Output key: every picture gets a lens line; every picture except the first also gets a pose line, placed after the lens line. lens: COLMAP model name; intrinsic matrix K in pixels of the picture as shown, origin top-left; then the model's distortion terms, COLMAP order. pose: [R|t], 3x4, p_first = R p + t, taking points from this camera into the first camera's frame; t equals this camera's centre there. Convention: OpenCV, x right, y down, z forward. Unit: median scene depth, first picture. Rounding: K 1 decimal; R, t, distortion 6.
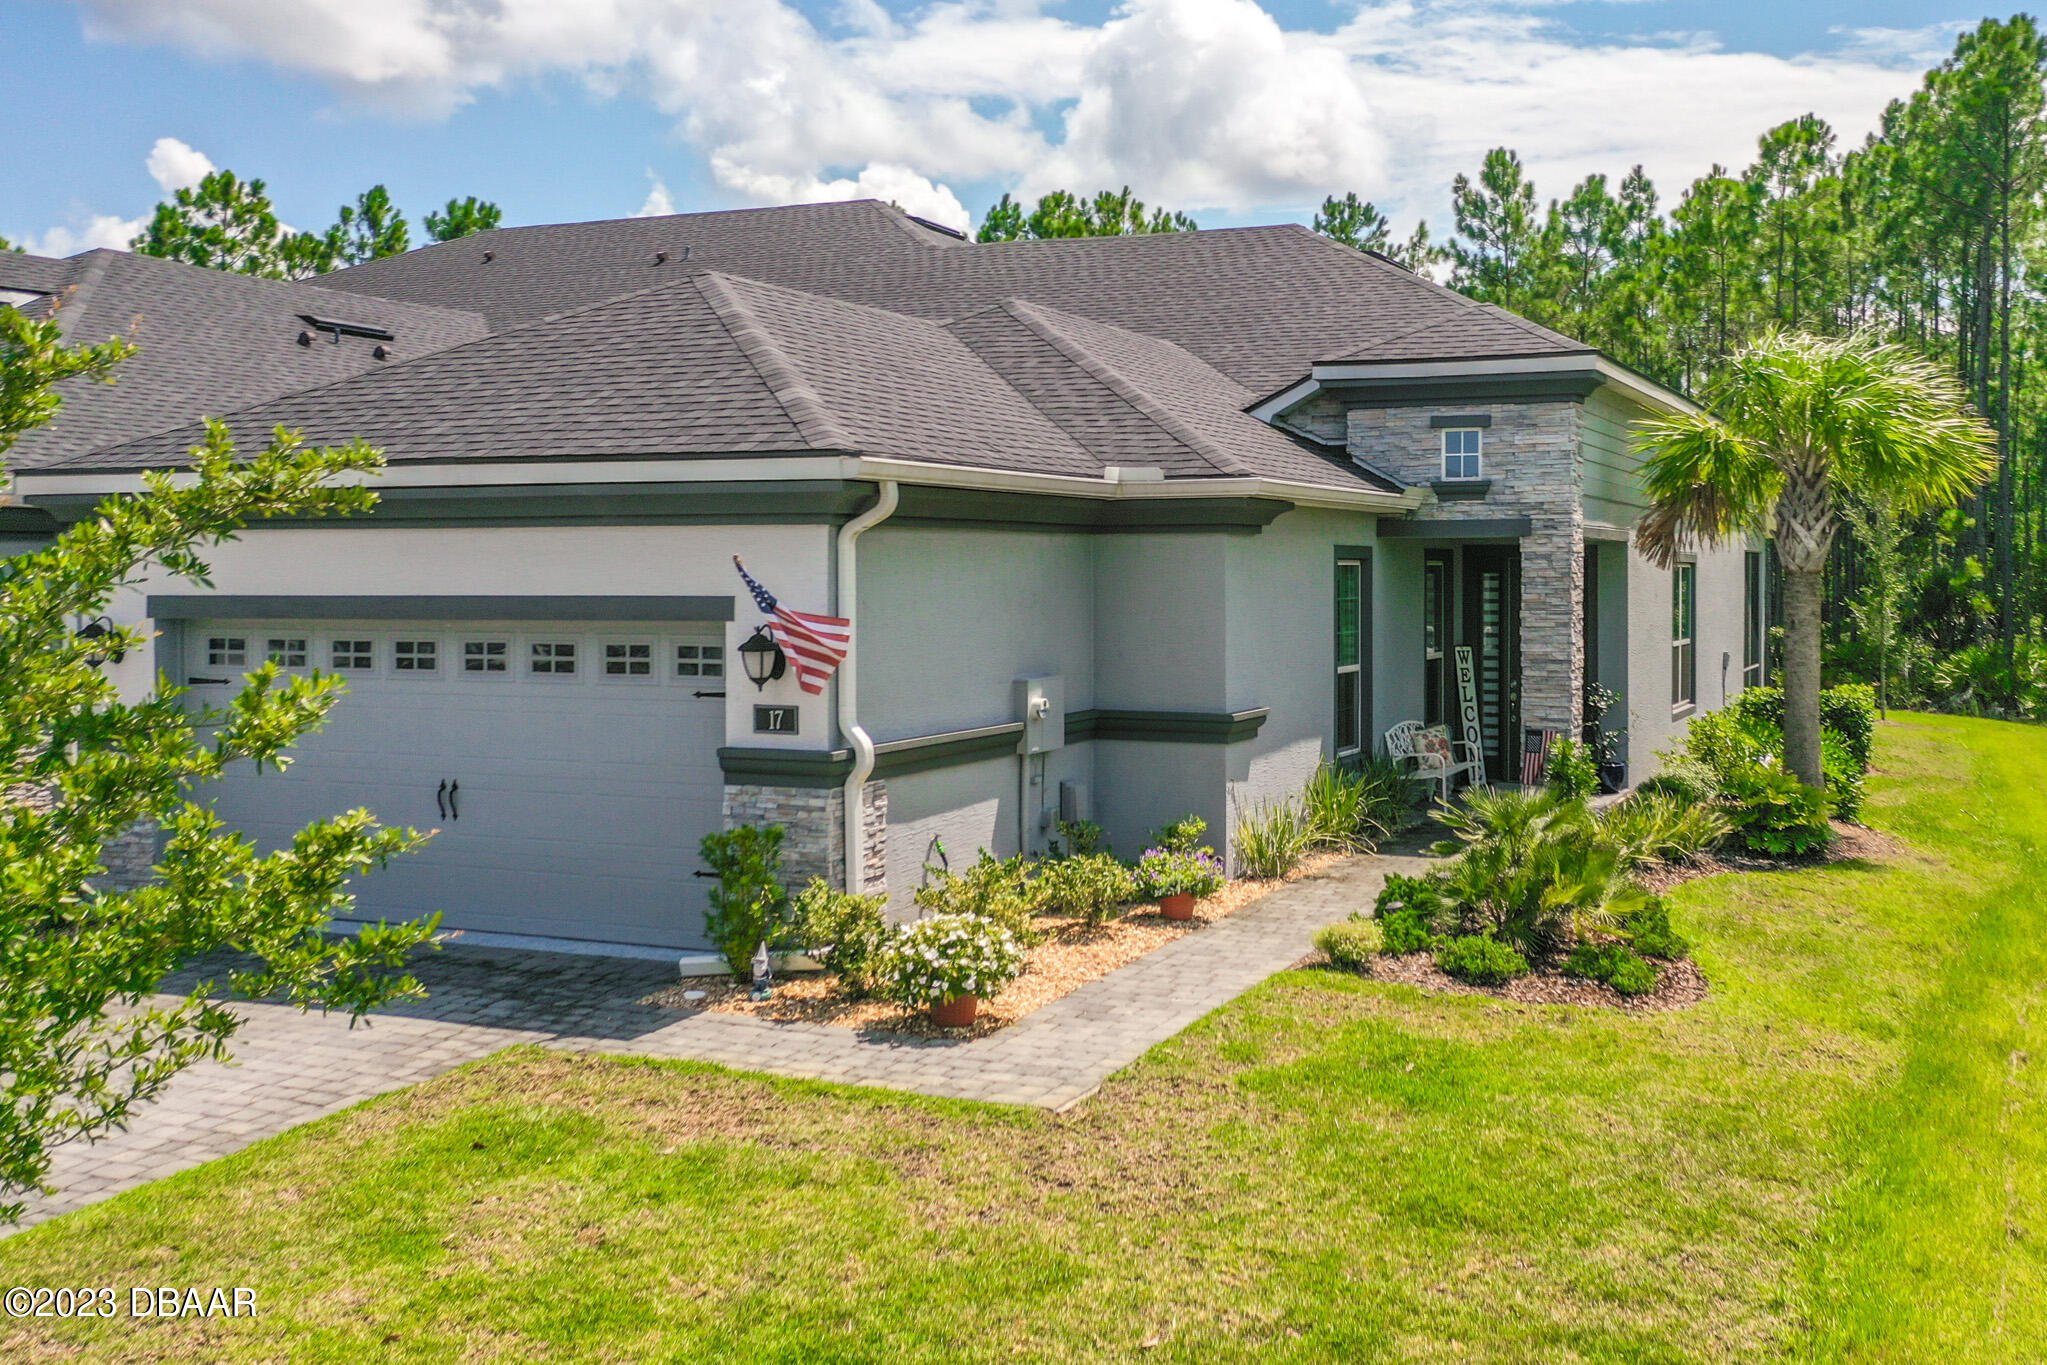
lens RADIAL K [[1952.6, 0, 1194.9], [0, 1952.6, 625.0], [0, 0, 1]] dist [-0.000327, -0.005643]
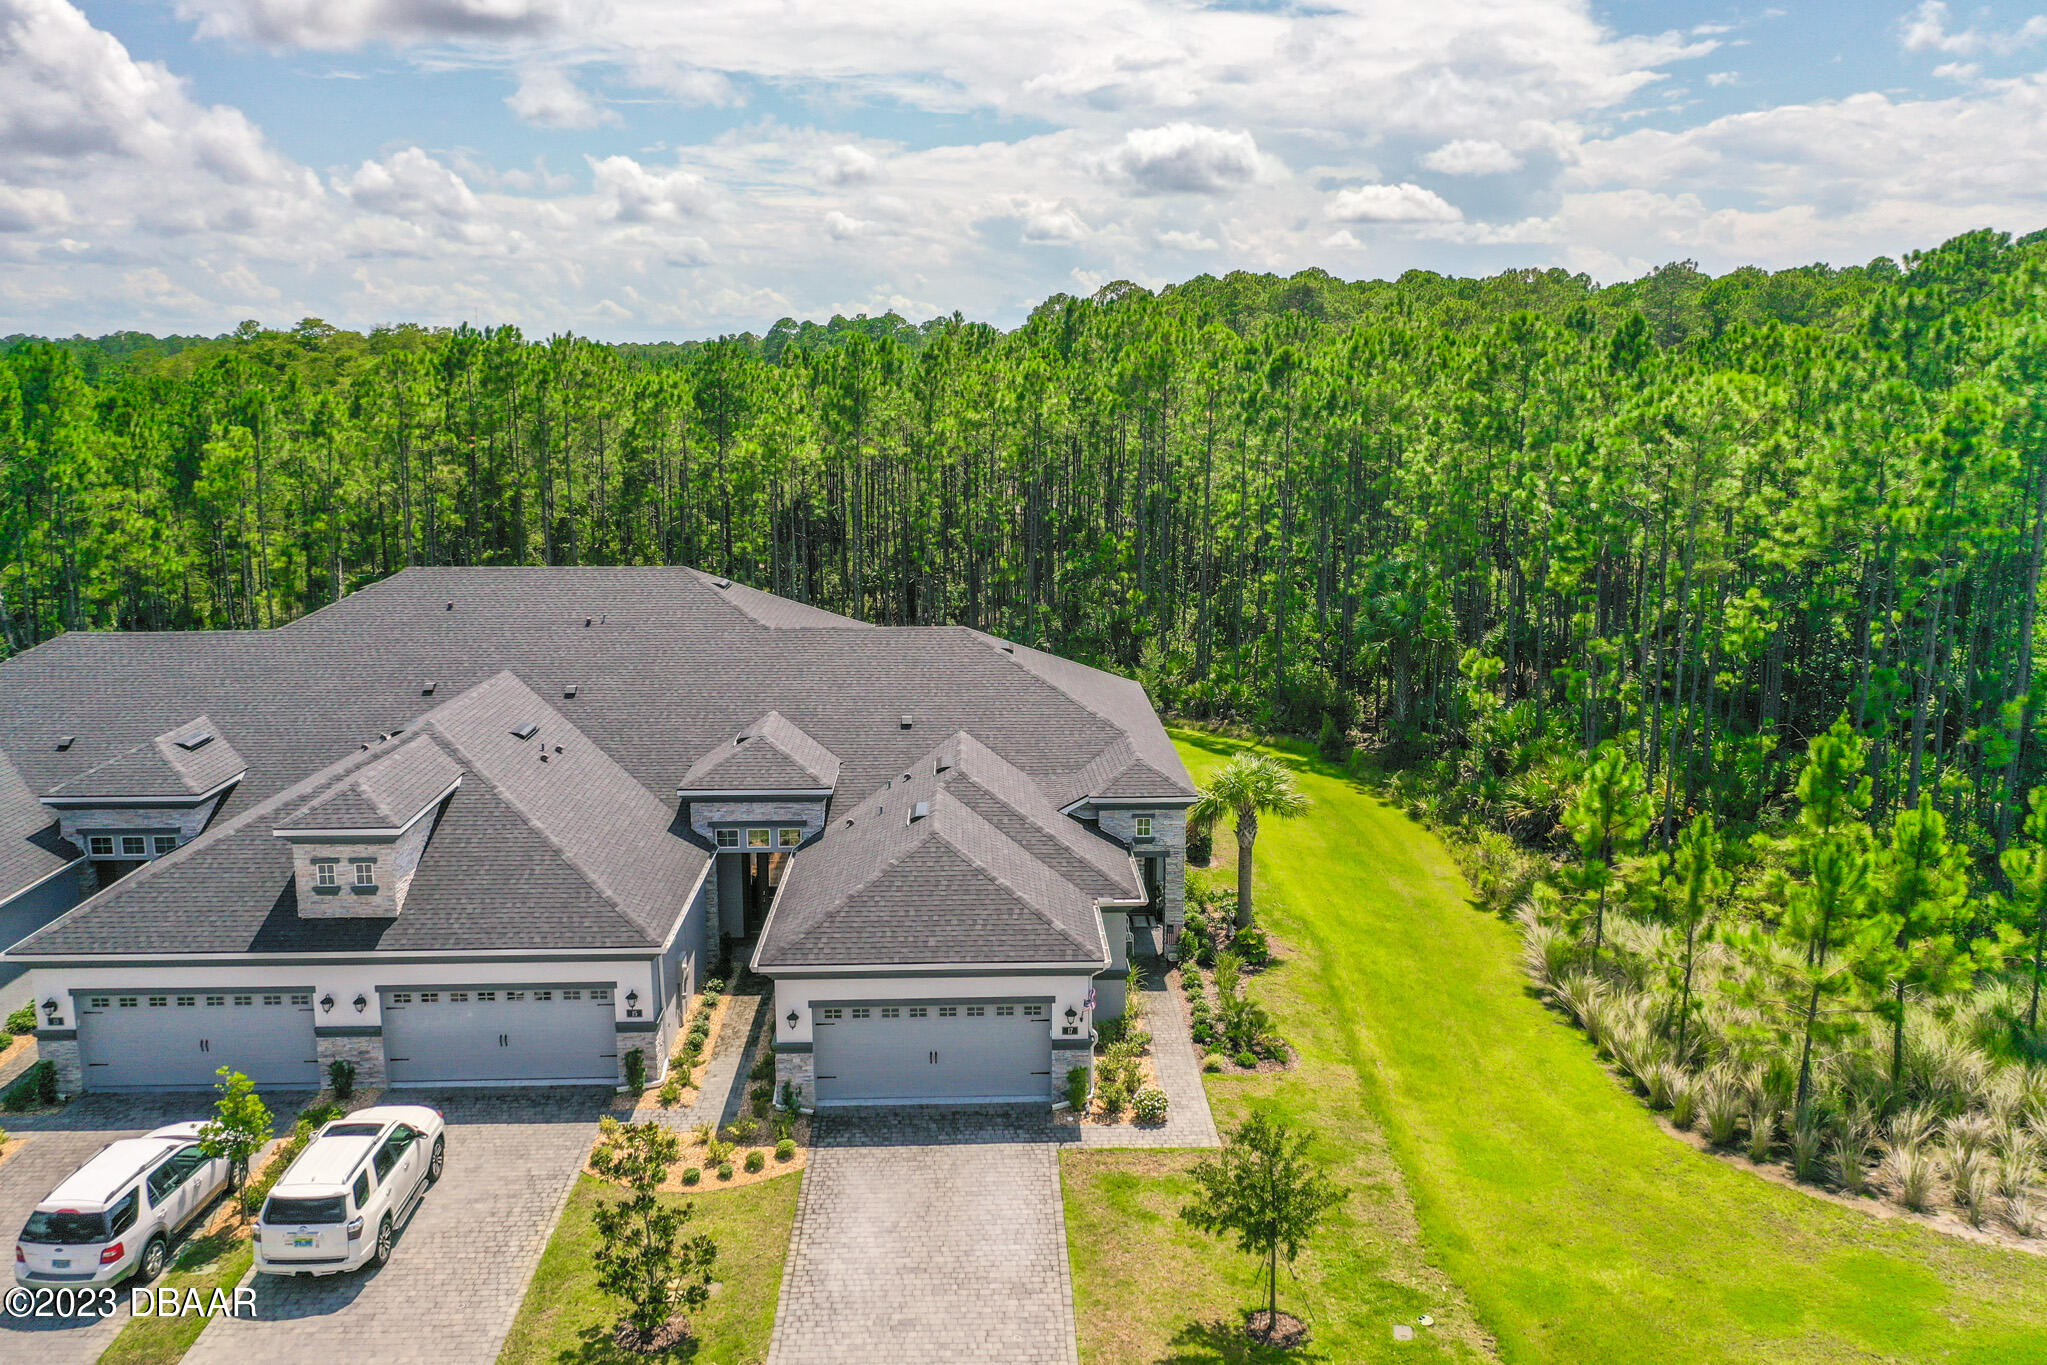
lens RADIAL K [[1597.6, 0, 1023.5], [0, 1597.6, 682.5], [0, 0, 1]] dist [0.011951, 0.006182]
pose [[0.913469, -0.080433, 0.398880, -1.321648], [0.012976, 0.985528, 0.169013, -0.994289], [-0.406702, -0.149212, 0.901293, -1.329503]]
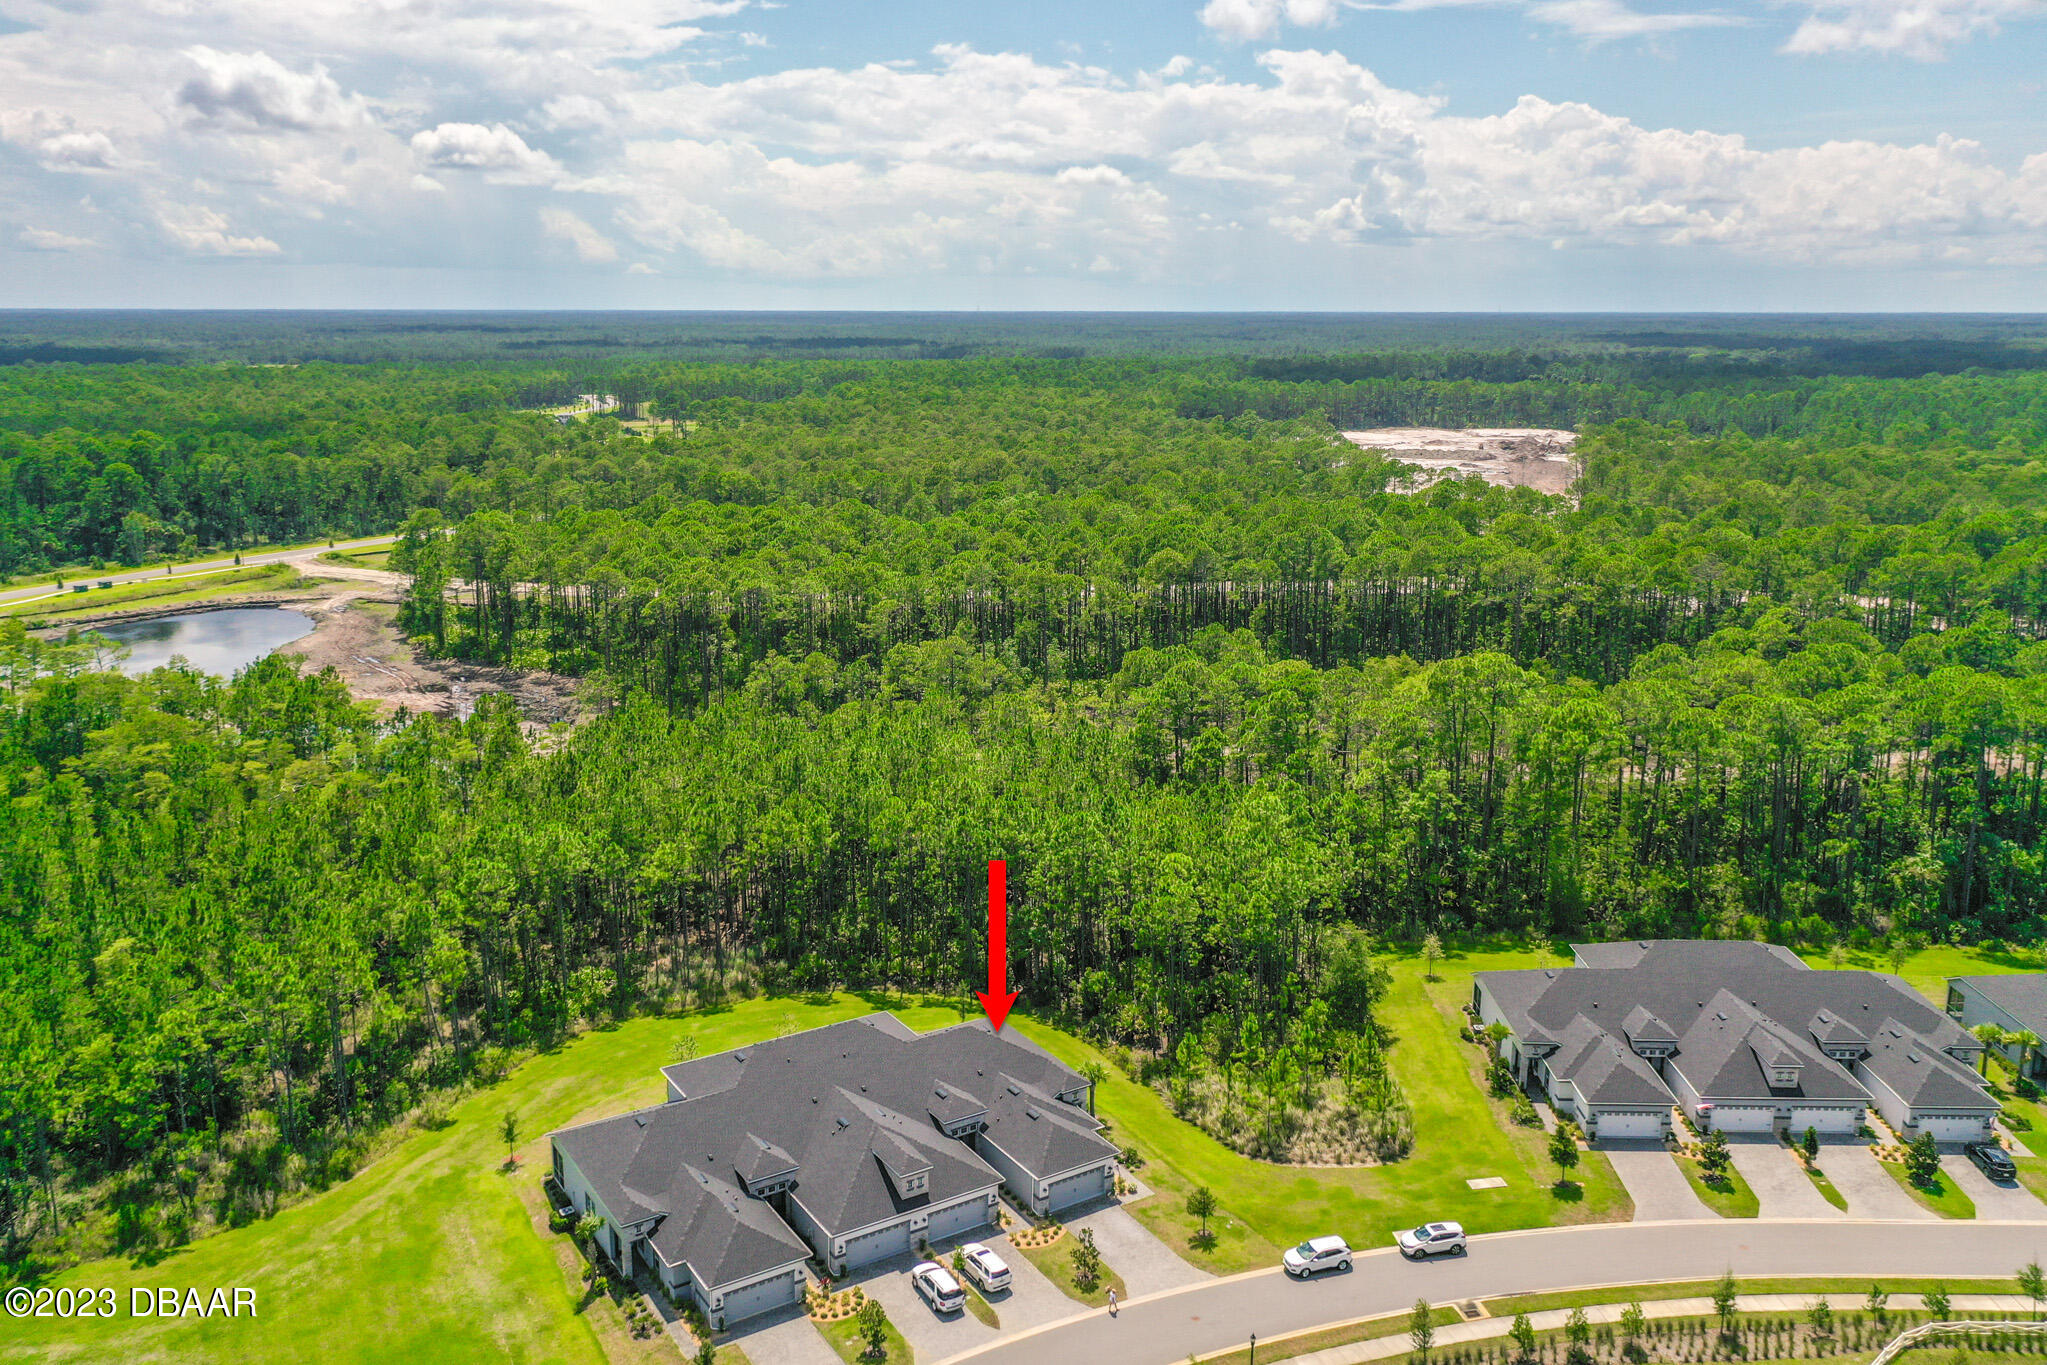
lens RADIAL K [[1597.6, 0, 1023.5], [0, 1597.6, 682.5], [0, 0, 1]] dist [0.011951, 0.006182]
pose [[0.568189, -0.174160, 0.804257, -7.684414], [0.011290, 0.978905, 0.204003, -4.773918], [-0.822821, -0.106832, 0.558169, -3.603173]]
